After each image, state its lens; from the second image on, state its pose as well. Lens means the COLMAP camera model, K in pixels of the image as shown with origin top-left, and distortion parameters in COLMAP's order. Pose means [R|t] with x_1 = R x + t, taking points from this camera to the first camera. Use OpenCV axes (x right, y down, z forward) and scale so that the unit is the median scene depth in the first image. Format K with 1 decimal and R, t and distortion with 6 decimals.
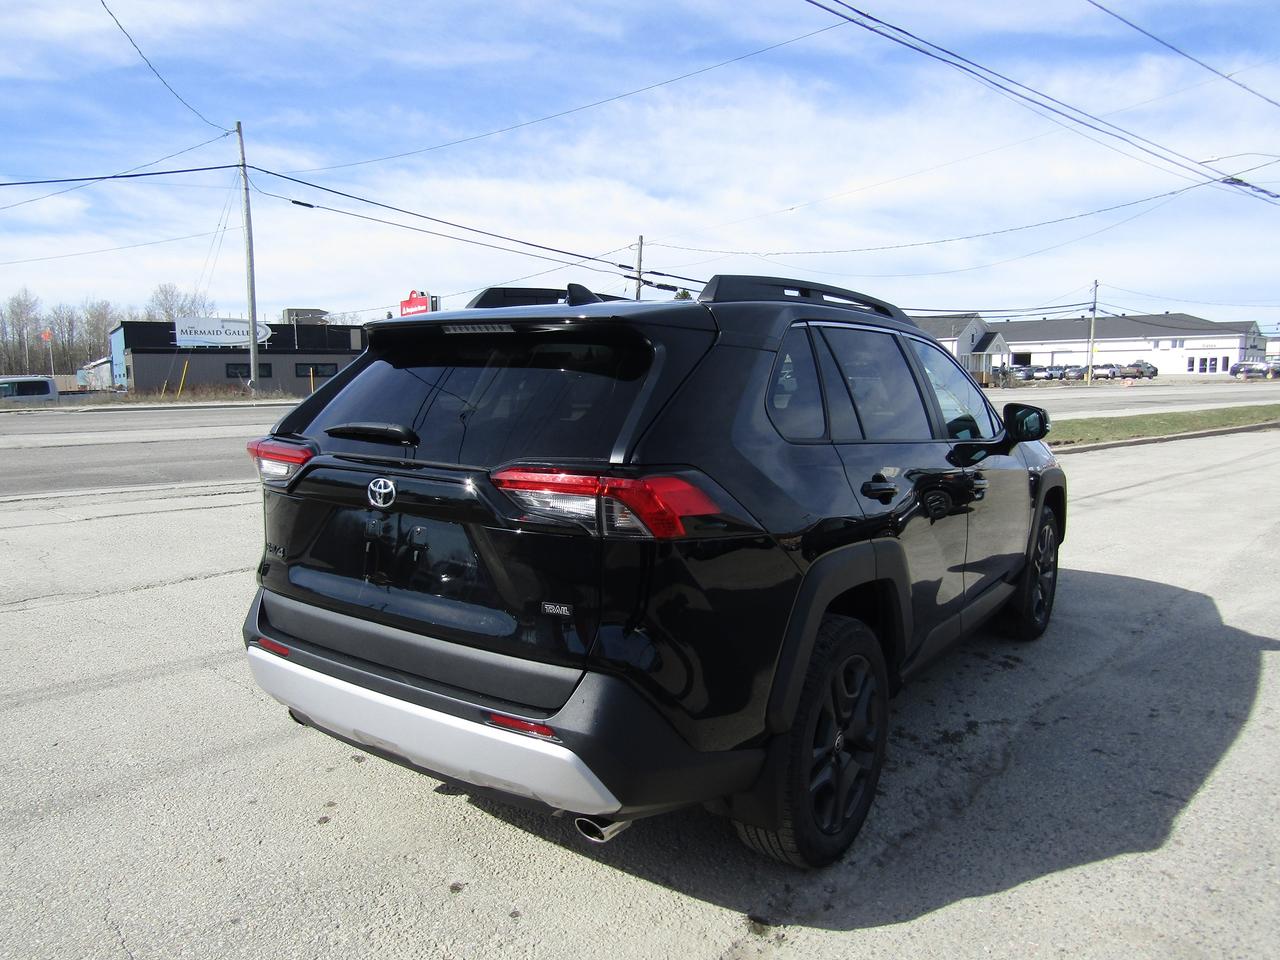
lens RADIAL K [[909.1, 0, 640.0], [0, 909.1, 480.0], [0, 0, 1]] dist [0.007344, 0.001926]
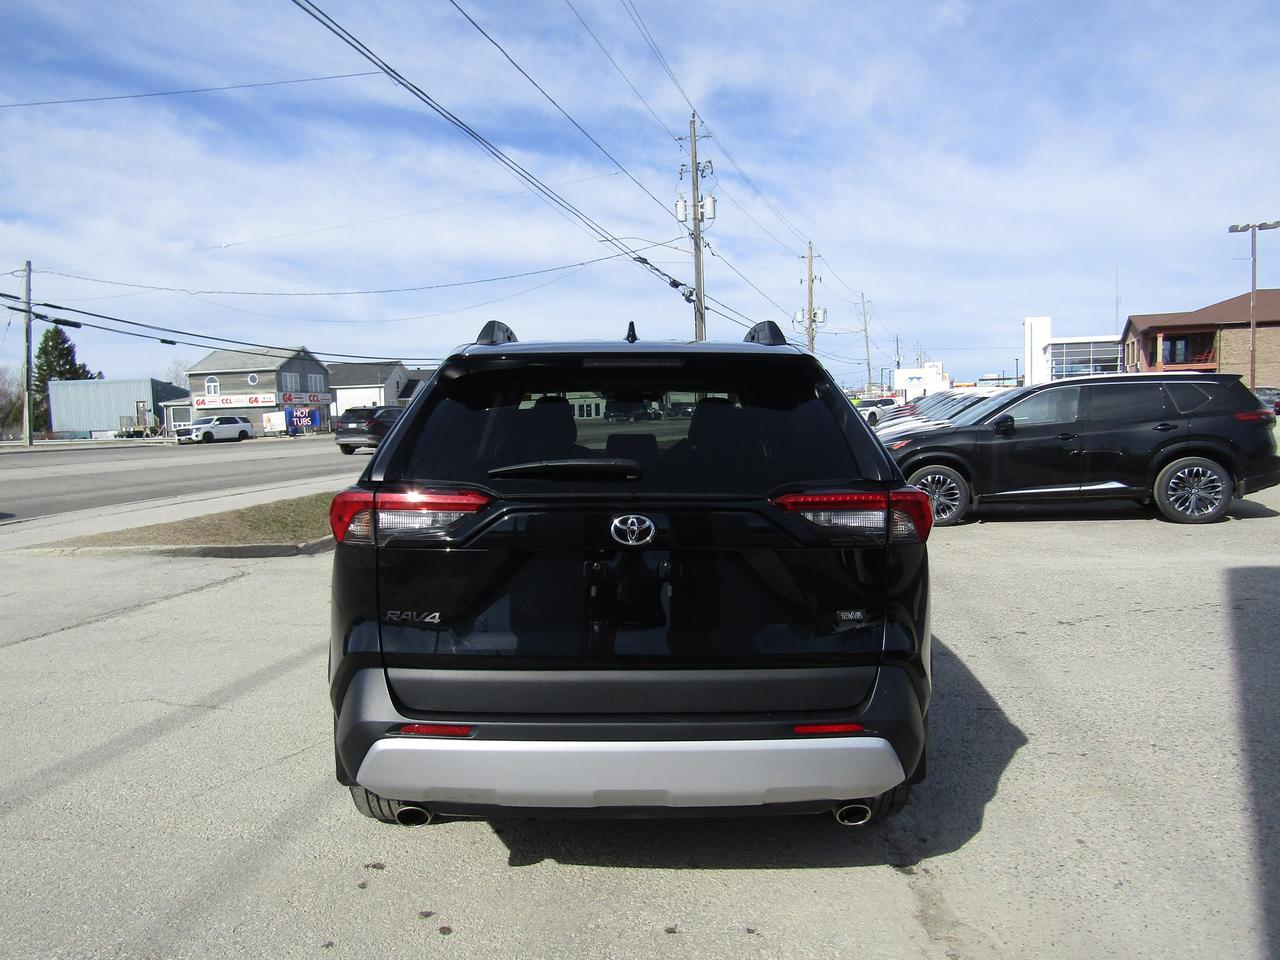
lens RADIAL K [[908.2, 0, 638.2], [0, 908.2, 483.3], [0, 0, 1]] dist [0.000319, -0.006831]
pose [[0.813880, -0.055918, 0.578336, -0.647386], [0.082821, 0.996359, -0.020216, -0.011949], [-0.575100, 0.064351, 0.815548, 0.163898]]
